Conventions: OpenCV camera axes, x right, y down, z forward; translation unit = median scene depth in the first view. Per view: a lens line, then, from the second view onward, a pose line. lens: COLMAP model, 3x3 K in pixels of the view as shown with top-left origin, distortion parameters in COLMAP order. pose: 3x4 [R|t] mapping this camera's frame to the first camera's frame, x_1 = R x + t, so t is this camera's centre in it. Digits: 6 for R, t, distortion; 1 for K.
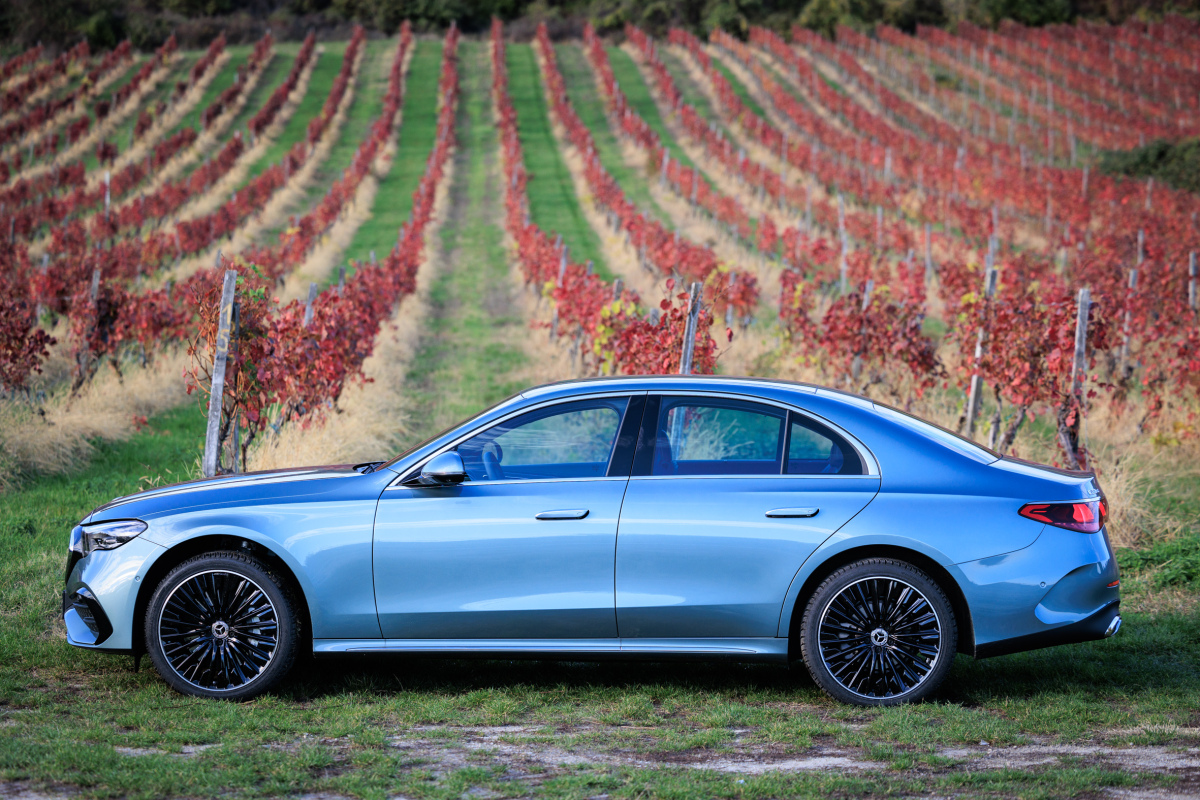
lens RADIAL K [[3182.1, 0, 600.0], [0, 3182.1, 400.0], [0, 0, 1]] dist [0.037432, -0.148171]
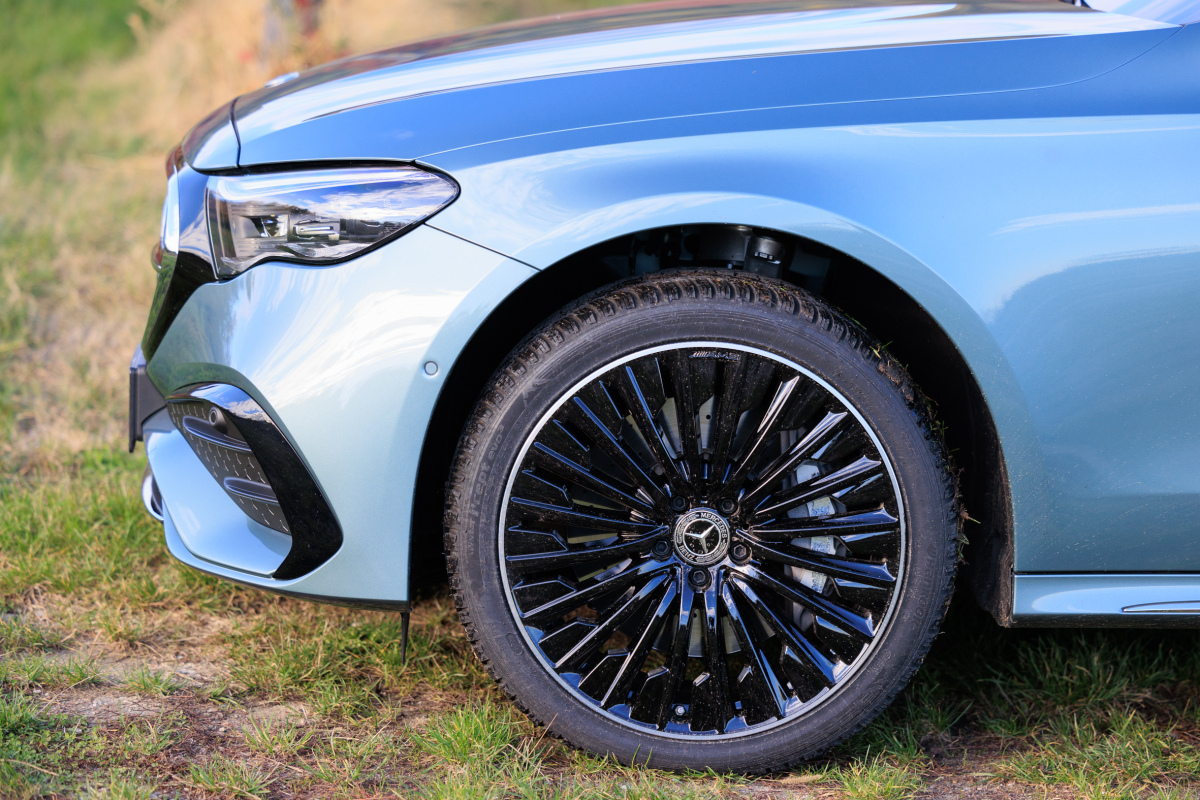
lens RADIAL K [[3593.7, 0, 600.0], [0, 3593.7, 400.0], [0, 0, 1]] dist [0.040208, 0.374105]
pose [[0.997071, 0.010571, 0.075753, -0.097582], [-0.020895, 0.990376, 0.136820, 0.008250], [-0.073577, -0.138002, 0.987695, 0.420906]]
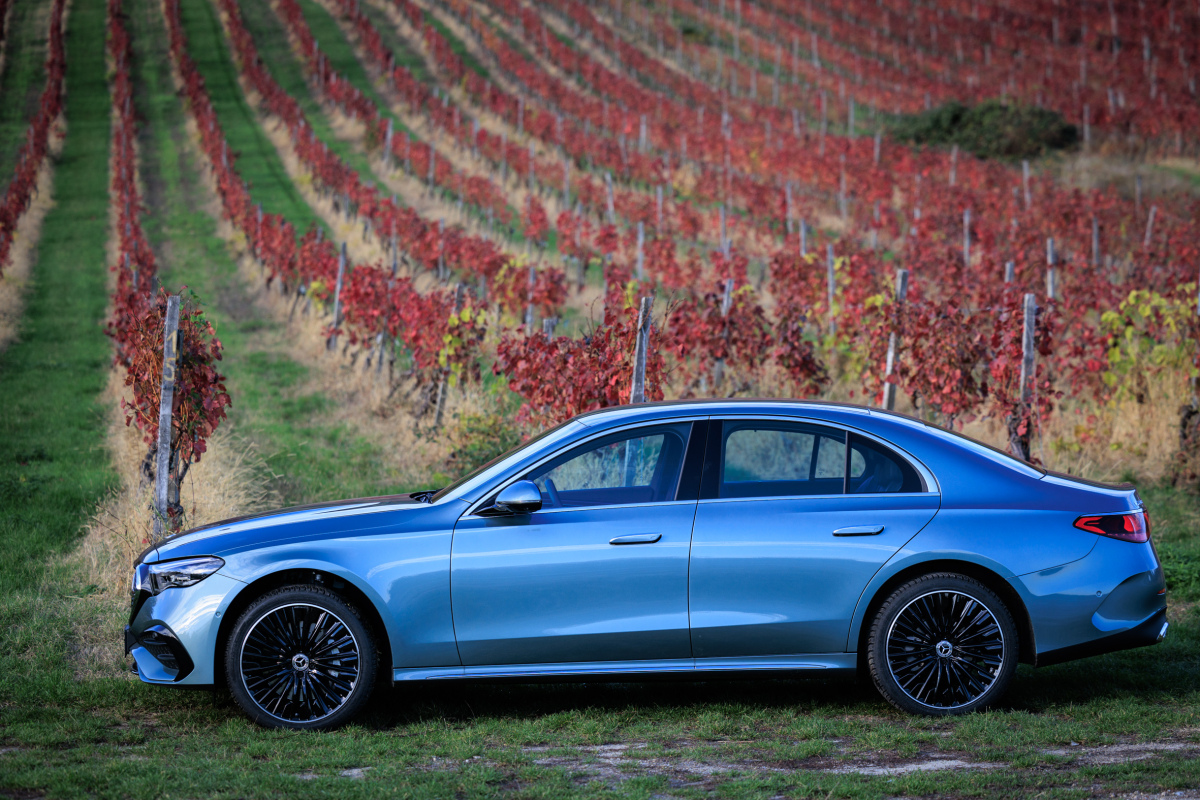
lens RADIAL K [[3845.2, 0, 600.0], [0, 3845.2, 400.0], [0, 0, 1]] dist [0.042674, -0.565746]
pose [[0.994259, -0.024358, 0.104195, -0.094653], [0.024353, 0.999703, 0.001320, -0.006711], [-0.104196, 0.001225, 0.994556, -0.144192]]
